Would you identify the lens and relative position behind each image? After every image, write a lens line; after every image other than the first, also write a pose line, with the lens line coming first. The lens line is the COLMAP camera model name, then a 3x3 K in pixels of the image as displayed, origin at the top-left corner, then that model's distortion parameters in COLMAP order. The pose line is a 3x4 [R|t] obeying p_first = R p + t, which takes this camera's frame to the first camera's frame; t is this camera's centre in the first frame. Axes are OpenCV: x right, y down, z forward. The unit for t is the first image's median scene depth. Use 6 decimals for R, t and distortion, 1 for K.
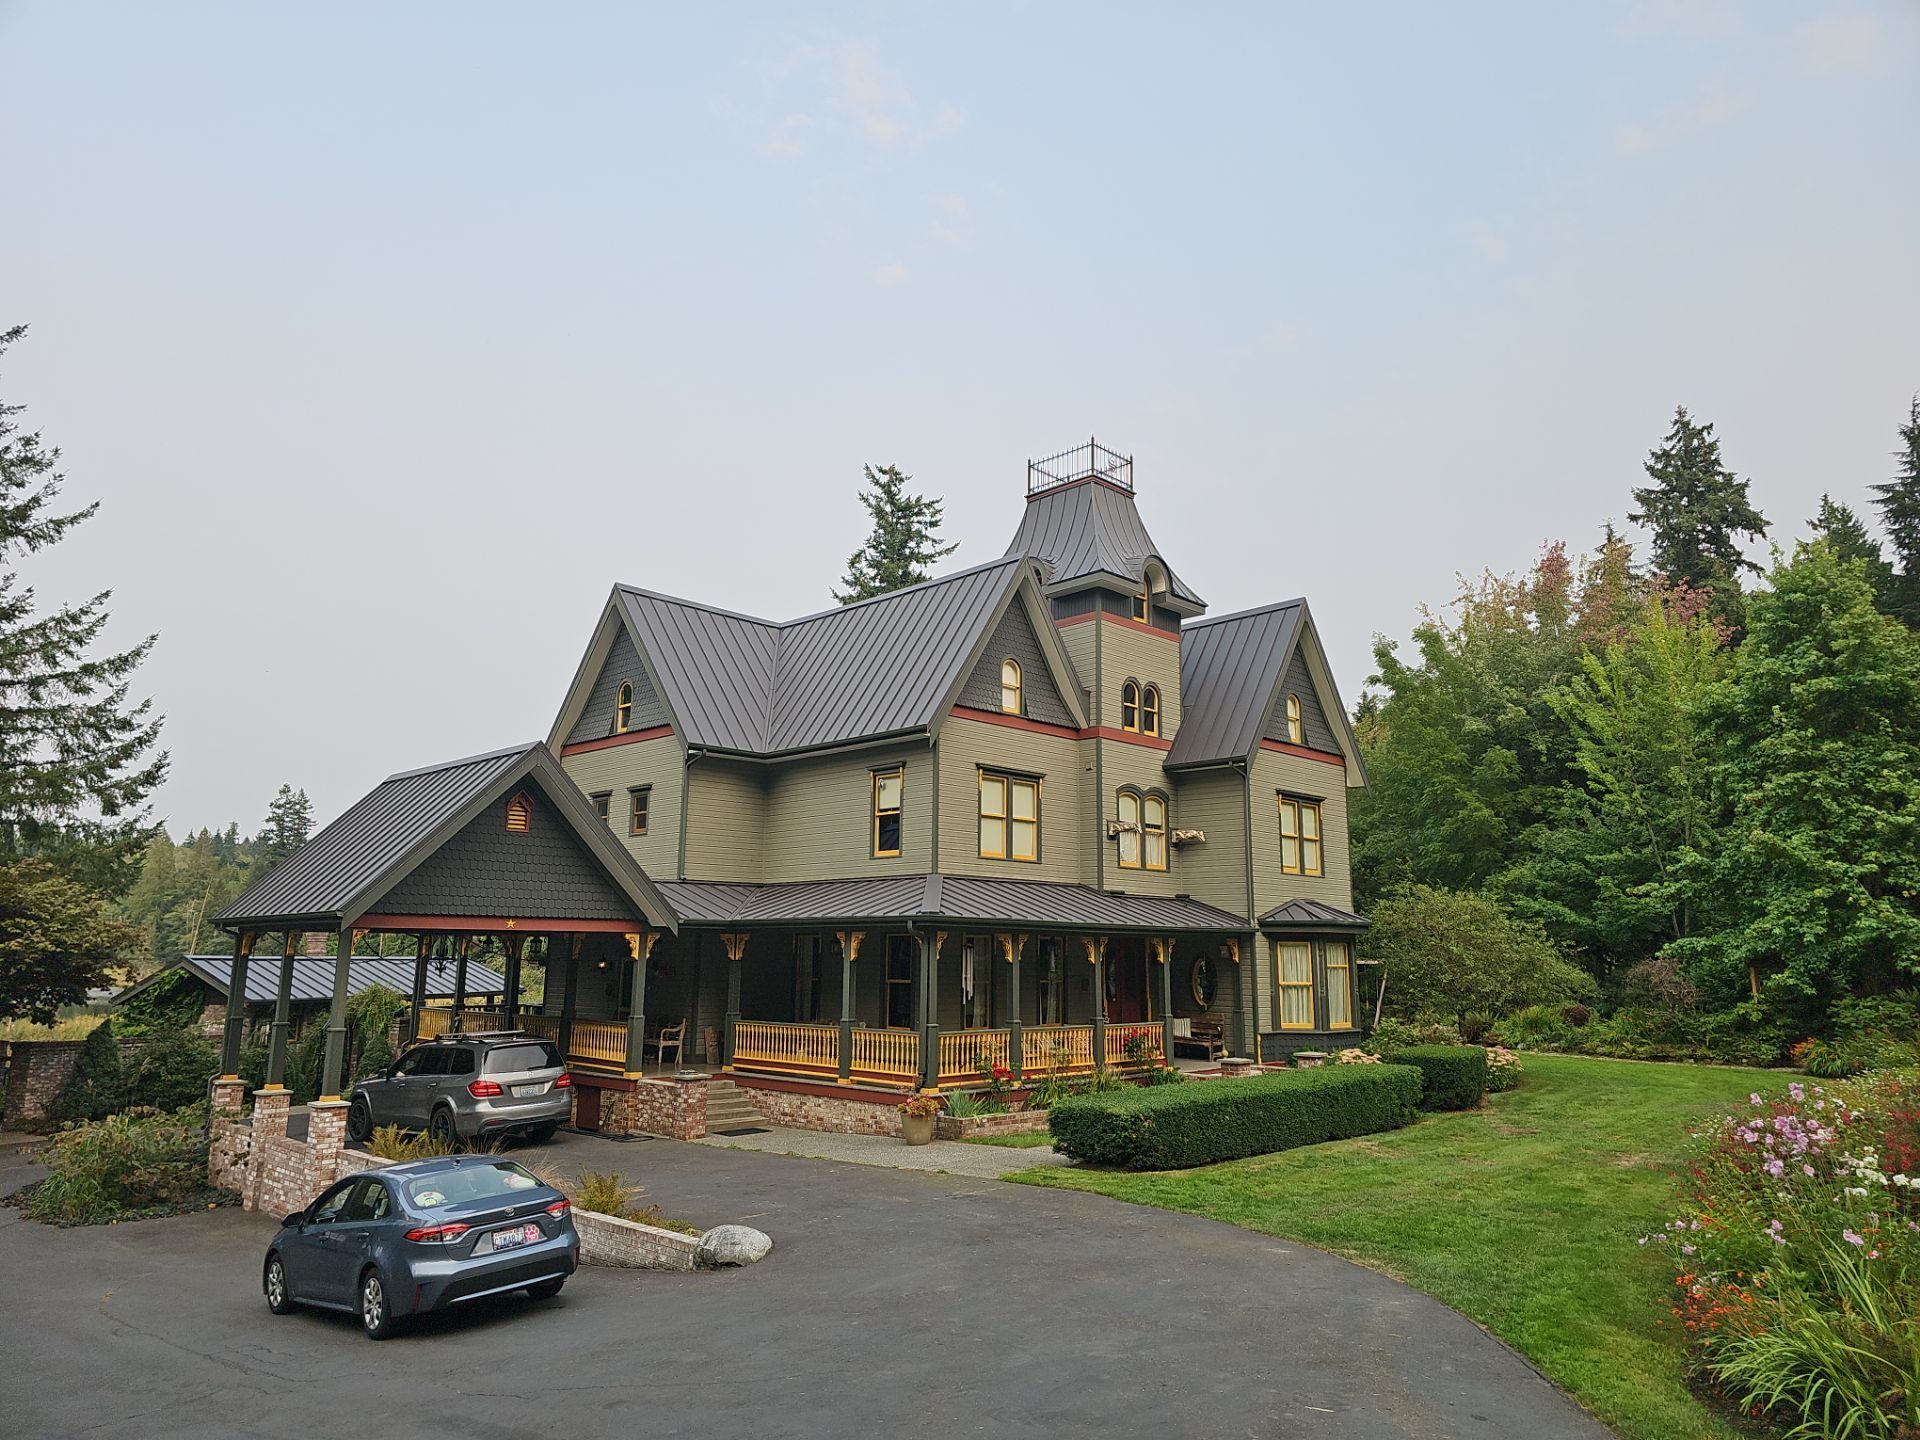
lens RADIAL K [[1254.9, 0, 955.0], [0, 1254.9, 714.4], [0, 0, 1]] dist [0.072047, -0.064264]
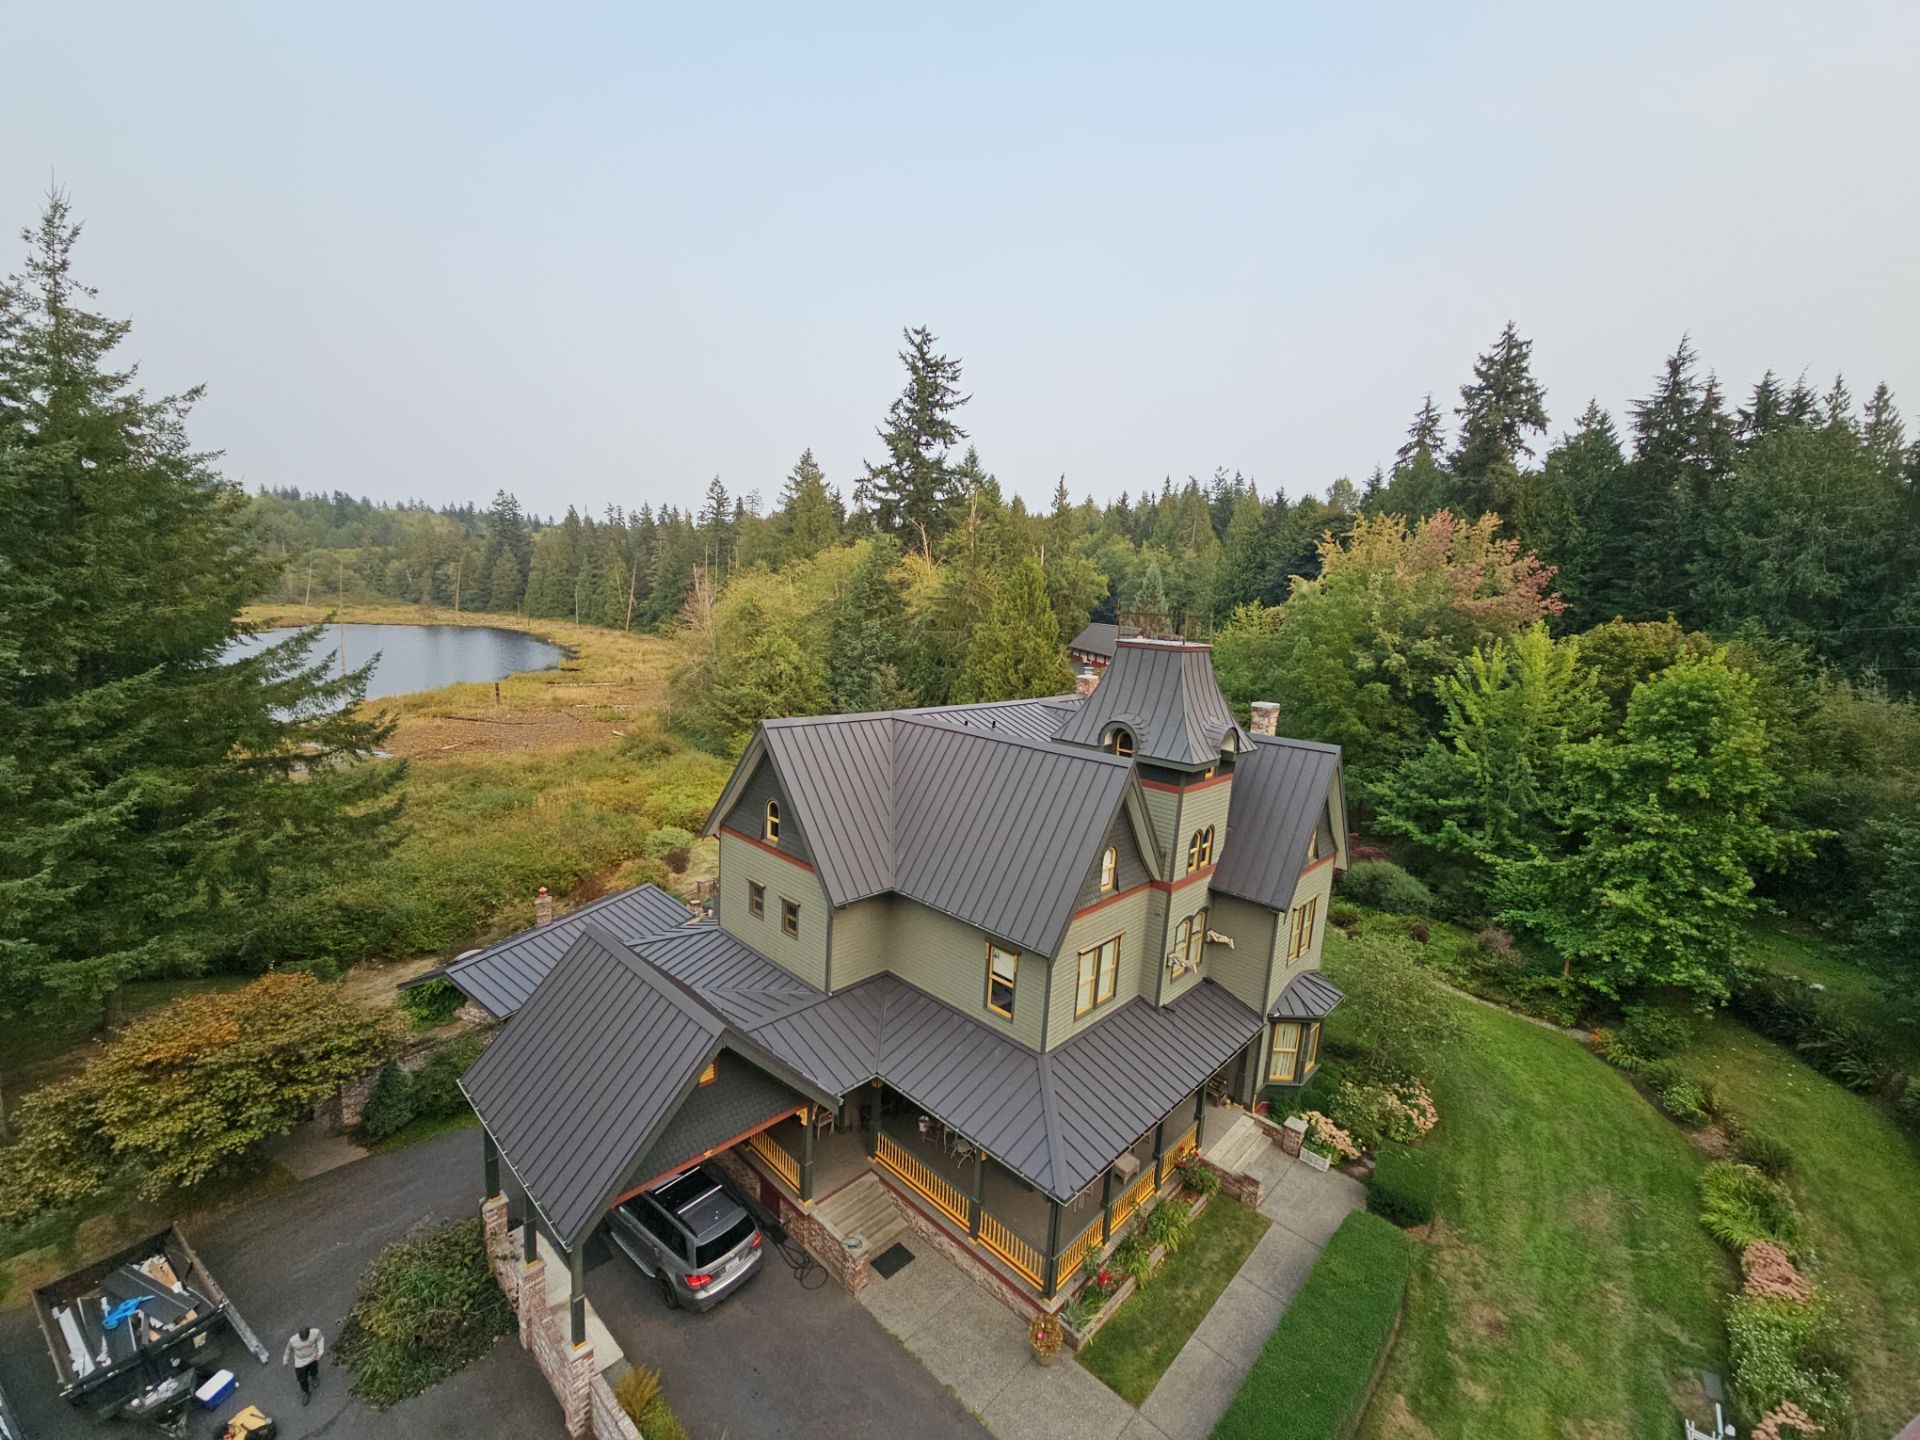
lens RADIAL K [[782.1, 0, 949.6], [0, 782.1, 725.3], [0, 0, 1]] dist [-0.001417, -0.000474]
pose [[0.998606, 0.043267, 0.030229, -0.126906], [-0.051034, 0.937638, 0.343847, -0.379140], [-0.013467, -0.344911, 0.938539, 0.346363]]
